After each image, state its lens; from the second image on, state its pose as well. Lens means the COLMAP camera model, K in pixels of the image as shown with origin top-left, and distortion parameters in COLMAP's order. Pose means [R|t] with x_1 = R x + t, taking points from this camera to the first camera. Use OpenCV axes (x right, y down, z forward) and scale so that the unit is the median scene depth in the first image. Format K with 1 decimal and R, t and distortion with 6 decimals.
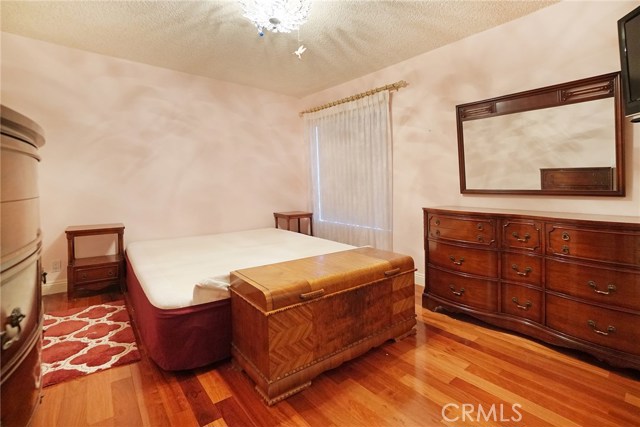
lens RADIAL K [[284.7, 0, 336.5], [0, 284.7, 212.9], [0, 0, 1]] dist [-0.034157, 0.000306]
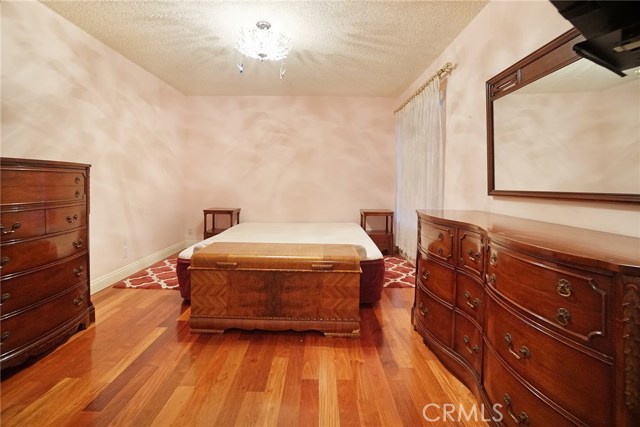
lens RADIAL K [[284.7, 0, 336.5], [0, 284.7, 212.9], [0, 0, 1]] dist [-0.034157, 0.000306]
pose [[0.783881, 0.070191, -0.616931, 0.595457], [-0.068834, 0.997289, 0.026004, -0.012812], [0.617084, 0.022082, 0.786587, 0.146464]]
